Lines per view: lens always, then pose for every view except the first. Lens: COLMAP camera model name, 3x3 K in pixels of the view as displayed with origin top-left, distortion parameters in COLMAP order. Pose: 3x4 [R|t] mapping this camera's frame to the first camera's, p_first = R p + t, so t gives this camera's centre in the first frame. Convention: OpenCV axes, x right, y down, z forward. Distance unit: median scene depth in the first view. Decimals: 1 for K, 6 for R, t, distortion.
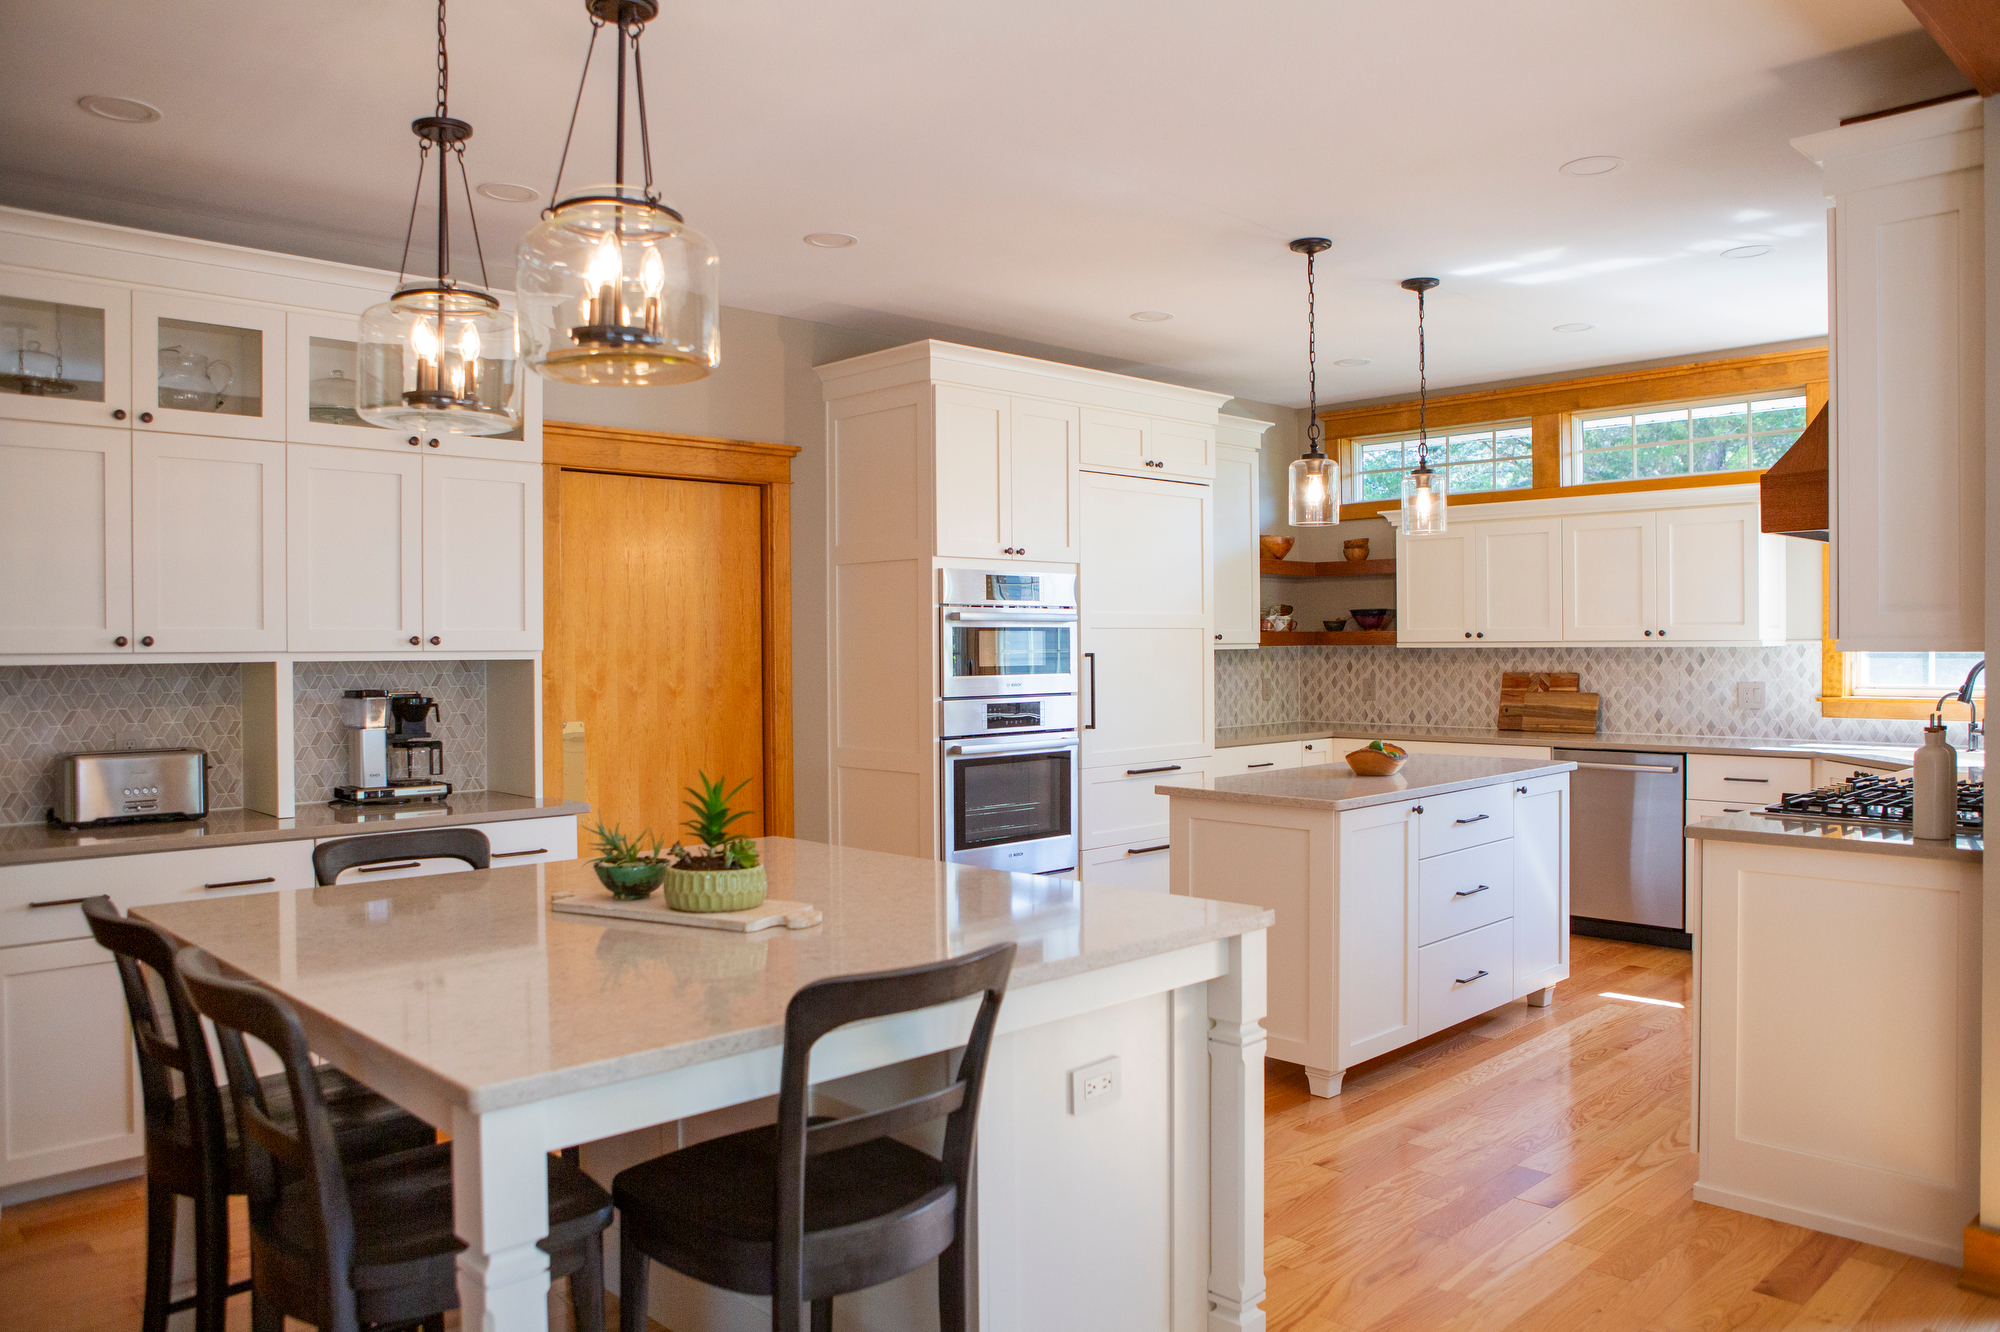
lens RADIAL K [[1438.7, 0, 997.8], [0, 1438.7, 652.5], [0, 0, 1]] dist [-0.099860, 0.083055]
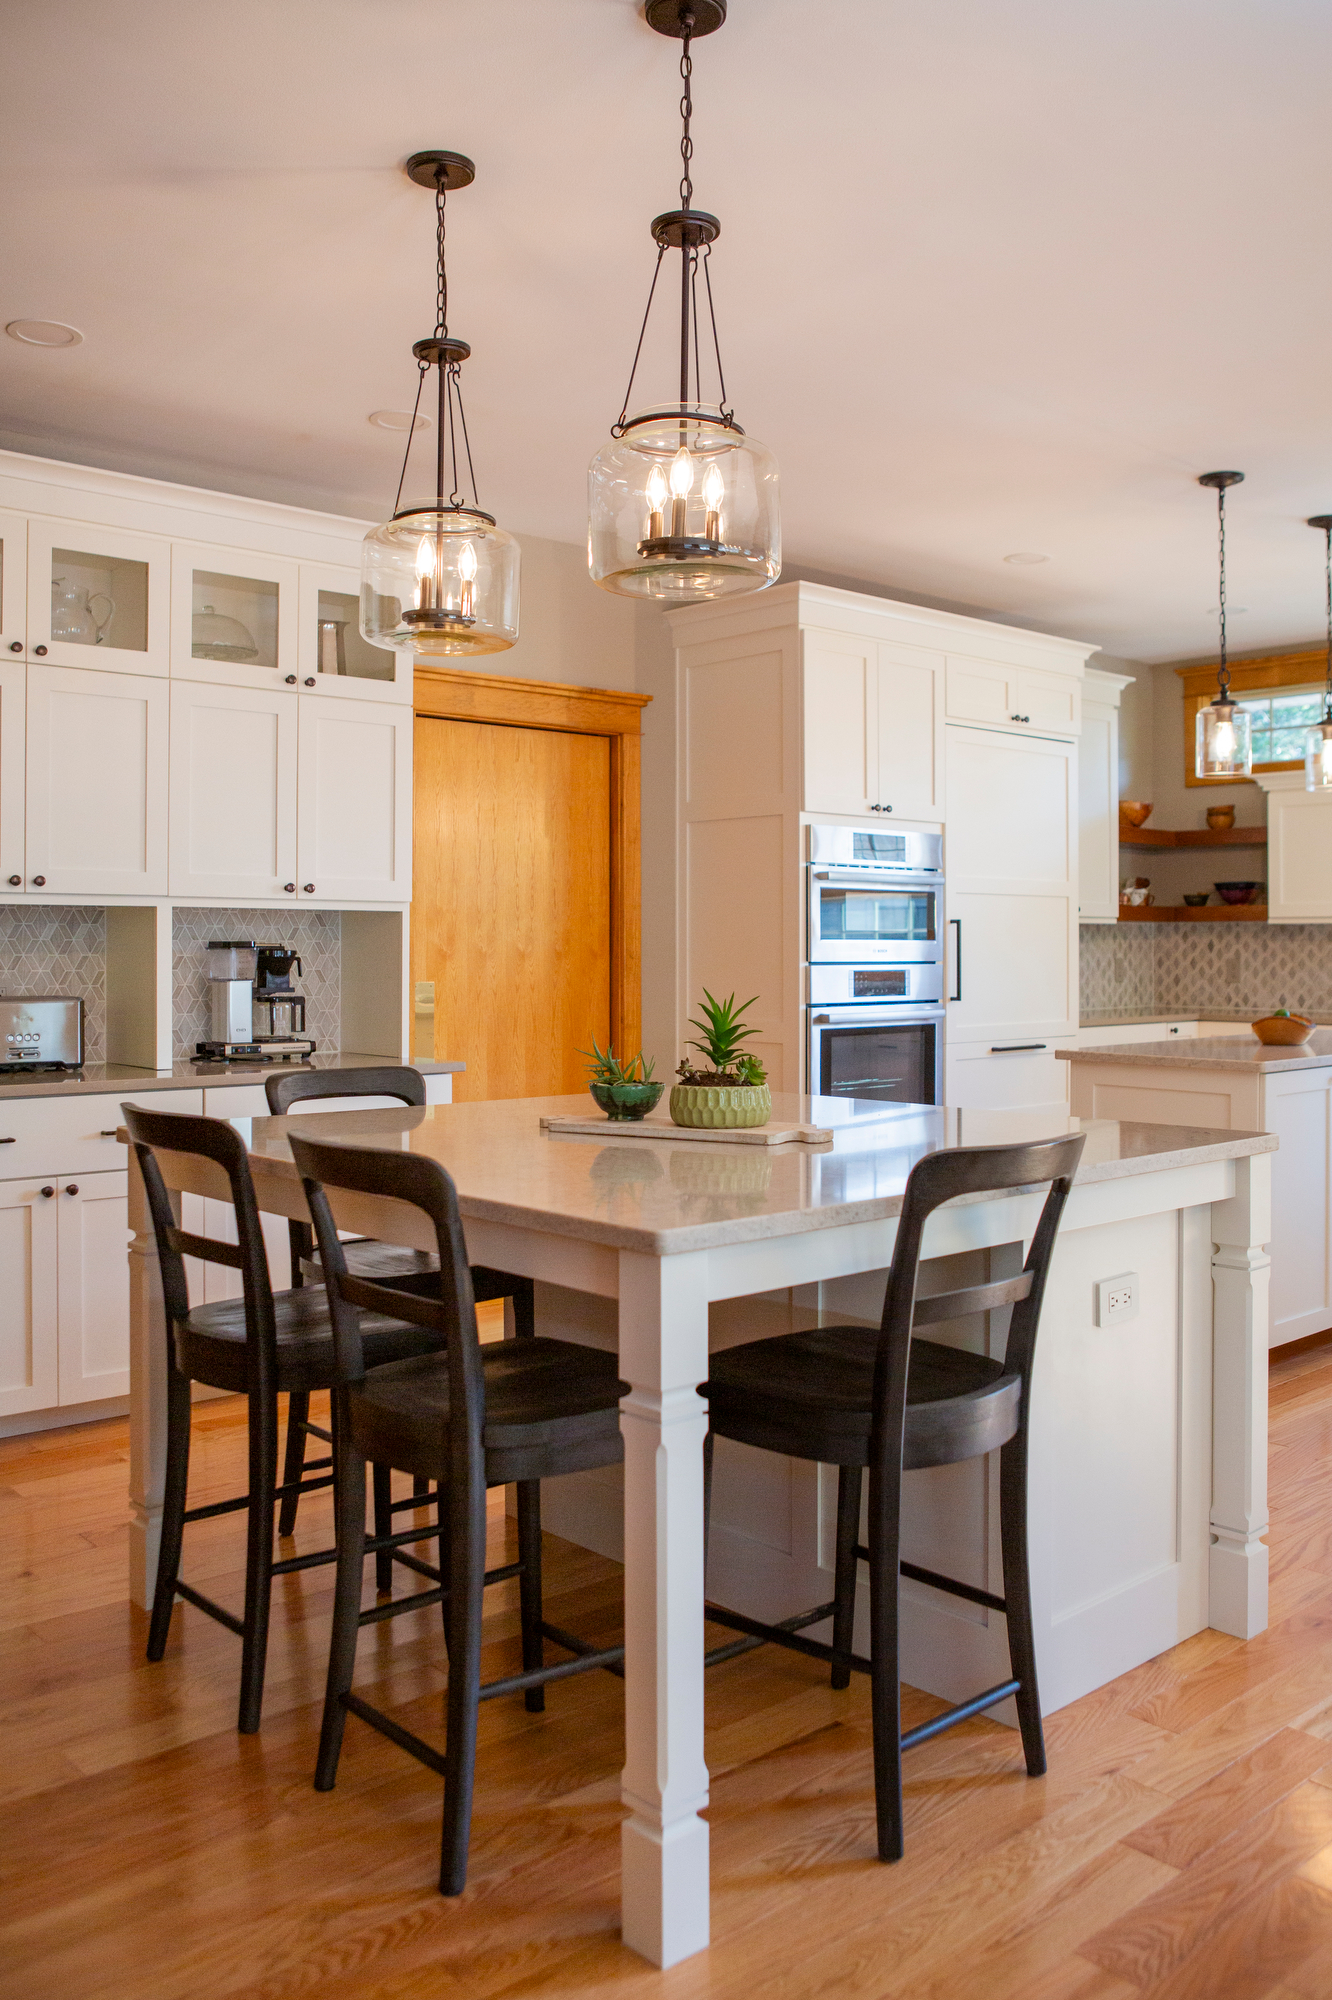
lens RADIAL K [[1629.0, 0, 660.8], [0, 1629.0, 936.5], [0, 0, 1]] dist [-0.090752, 0.087206]
pose [[0.999085, 0.007800, -0.042044, -0.077858], [-0.008316, 0.999892, -0.012133, 0.024242], [0.041944, 0.012471, 0.999042, -0.056428]]
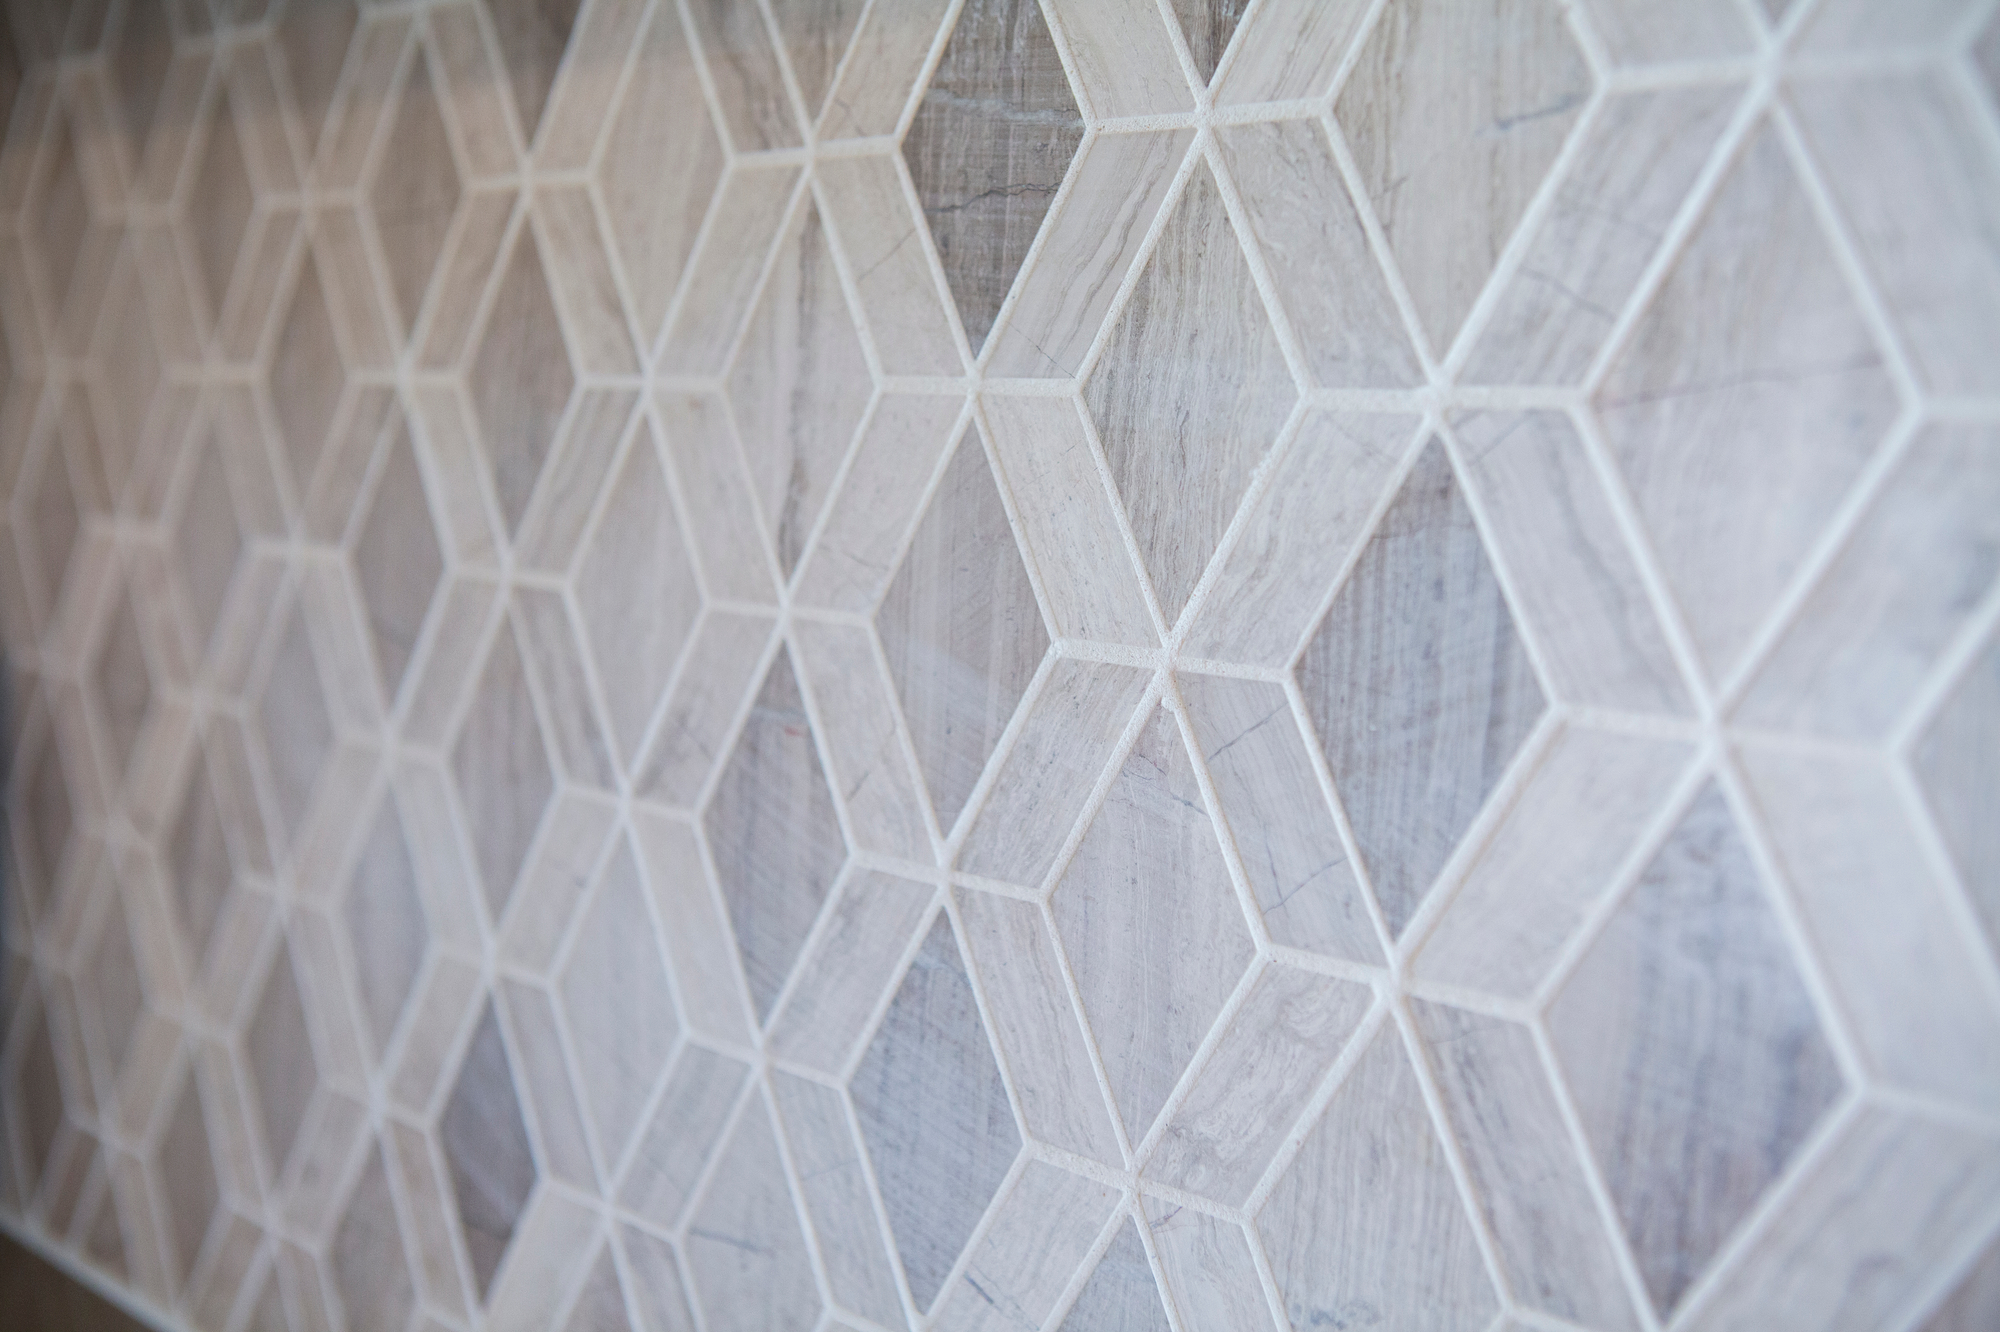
lens RADIAL K [[2285.9, 0, 998.1], [0, 2285.9, 668.8], [0, 0, 1]] dist [-0.005816, 0.000000]
pose [[0.996648, 0.069638, 0.042924, 0.512450], [-0.072495, 0.994976, 0.069048, 0.022944], [-0.037900, -0.071928, 0.996689, 0.982420]]
